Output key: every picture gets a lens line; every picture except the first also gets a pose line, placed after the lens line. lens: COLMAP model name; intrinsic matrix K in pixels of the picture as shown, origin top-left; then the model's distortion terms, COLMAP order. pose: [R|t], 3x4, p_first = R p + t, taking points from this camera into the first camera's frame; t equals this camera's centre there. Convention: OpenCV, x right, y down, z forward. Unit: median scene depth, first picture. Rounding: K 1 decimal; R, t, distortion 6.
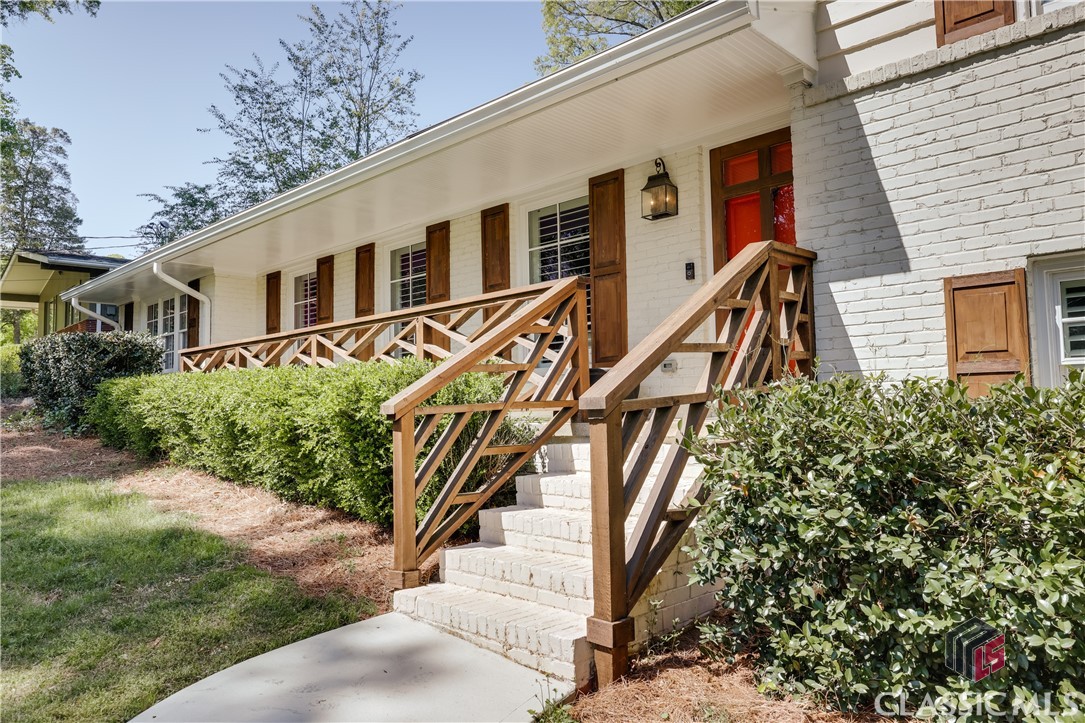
lens RADIAL K [[733.9, 0, 538.0], [0, 733.9, 350.8], [0, 0, 1]] dist [0.005642, 0.004775]
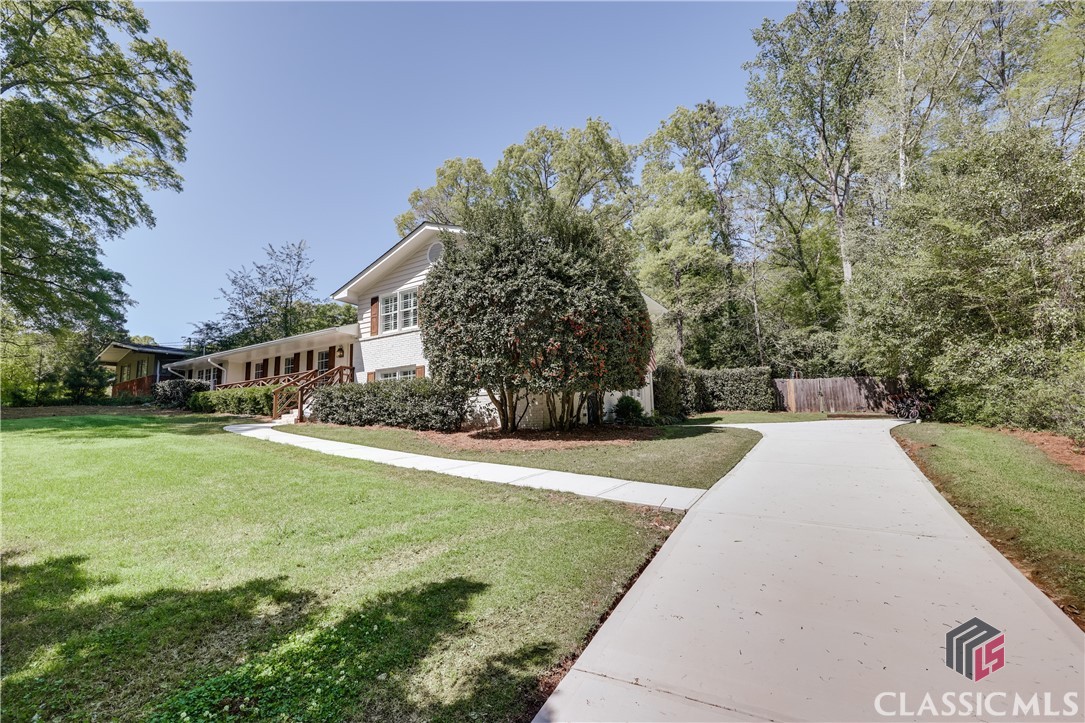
lens RADIAL K [[491.9, 0, 522.3], [0, 491.9, 358.6], [0, 0, 1]] dist [0.019492, 0.001661]
pose [[0.982019, 0.029446, 0.186472, 0.429968], [-0.012632, 0.995796, -0.090725, 0.062886], [-0.188360, 0.086738, 0.978262, -1.400889]]
